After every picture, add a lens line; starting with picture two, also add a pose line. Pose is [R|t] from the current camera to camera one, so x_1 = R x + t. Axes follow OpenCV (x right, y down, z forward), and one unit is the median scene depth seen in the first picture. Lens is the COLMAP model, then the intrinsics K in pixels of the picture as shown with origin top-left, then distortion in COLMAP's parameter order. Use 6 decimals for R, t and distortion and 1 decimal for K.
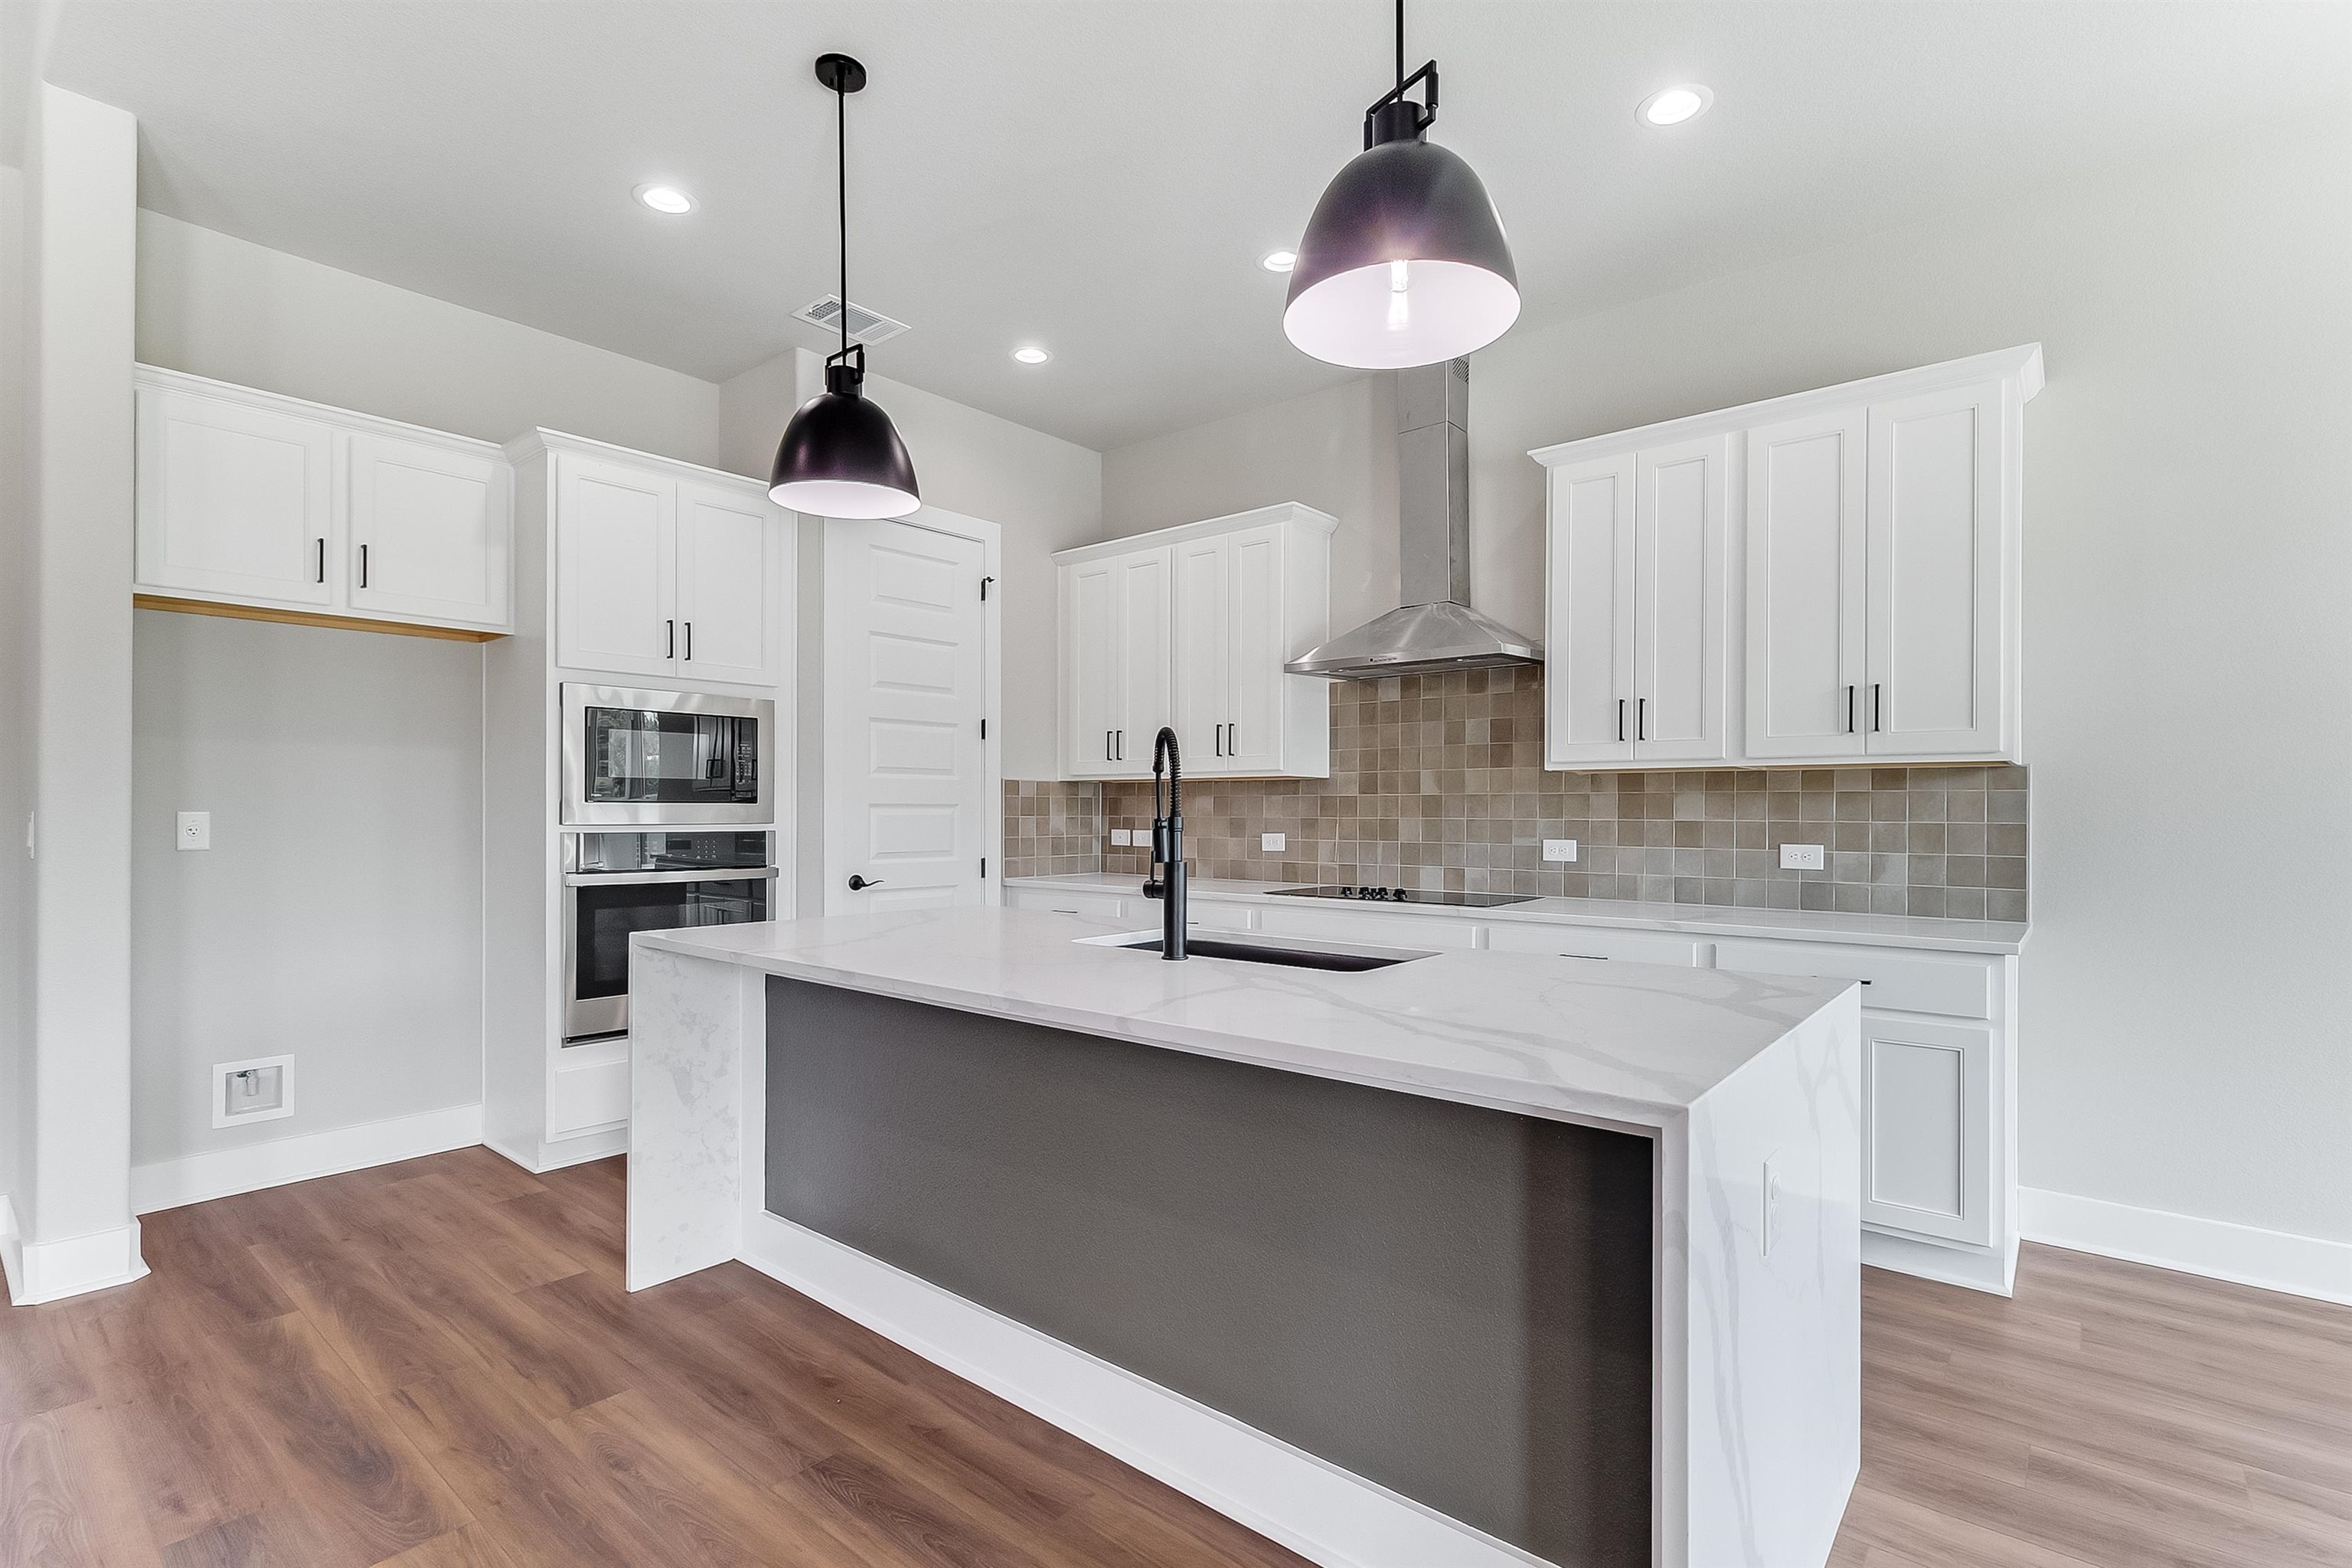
lens RADIAL K [[1135.9, 0, 1179.0], [0, 1135.9, 801.8], [0, 0, 1]] dist [-0.000249, 0.000384]
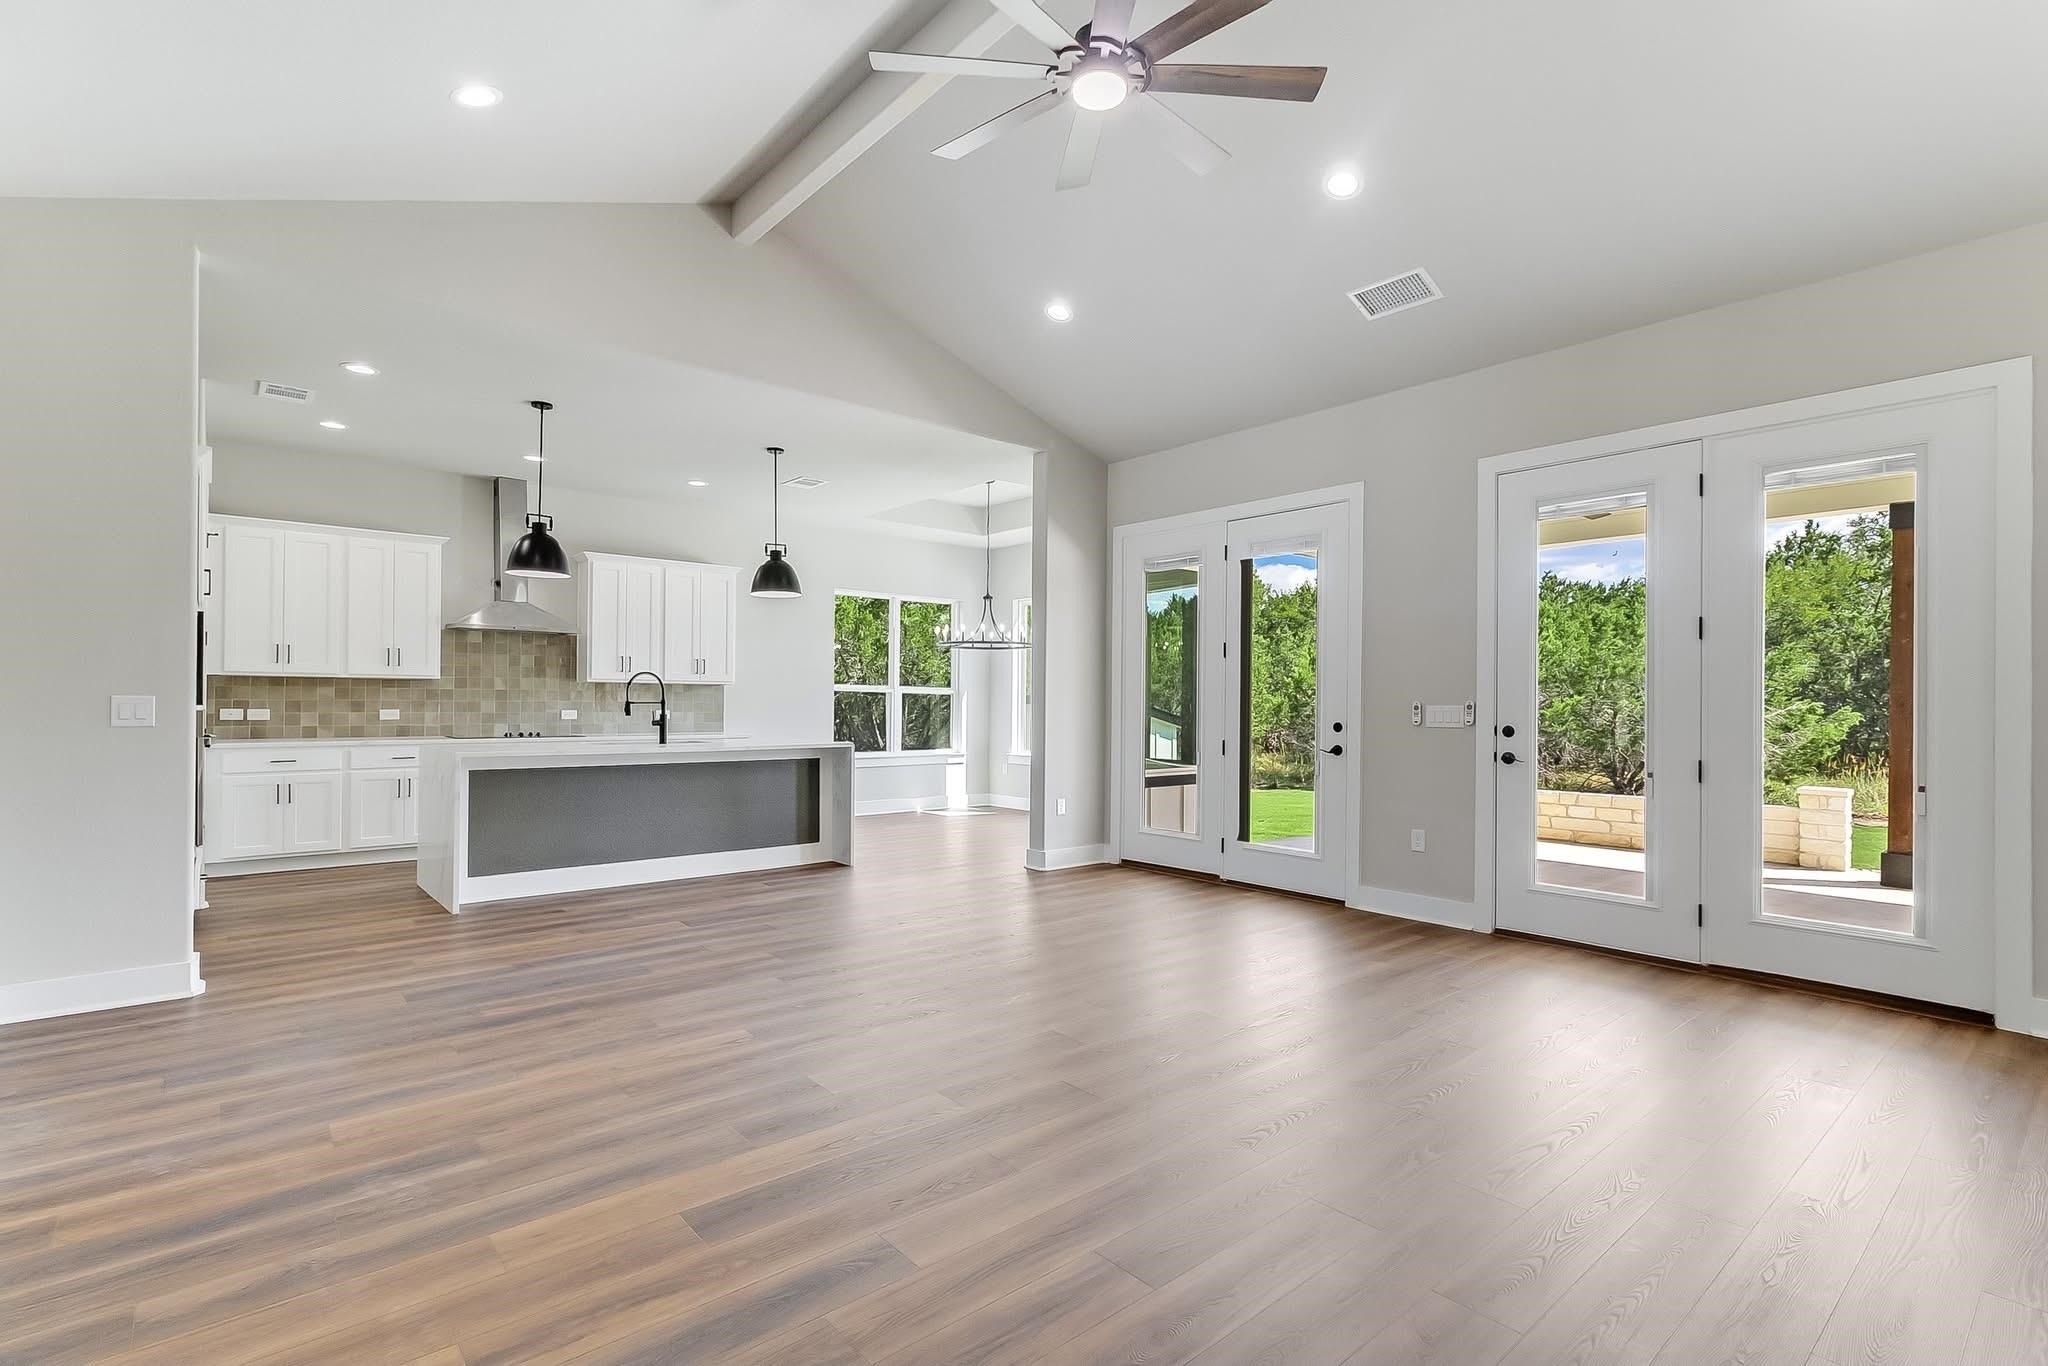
lens RADIAL K [[989.1, 0, 1028.8], [0, 989.1, 692.6], [0, 0, 1]] dist [-0.000249, 0.000384]
pose [[0.176797, 0.008315, 0.984212, -1.380692], [-0.012630, 0.999901, -0.006179, -0.001751], [-0.984166, -0.011339, 0.176884, -0.274065]]
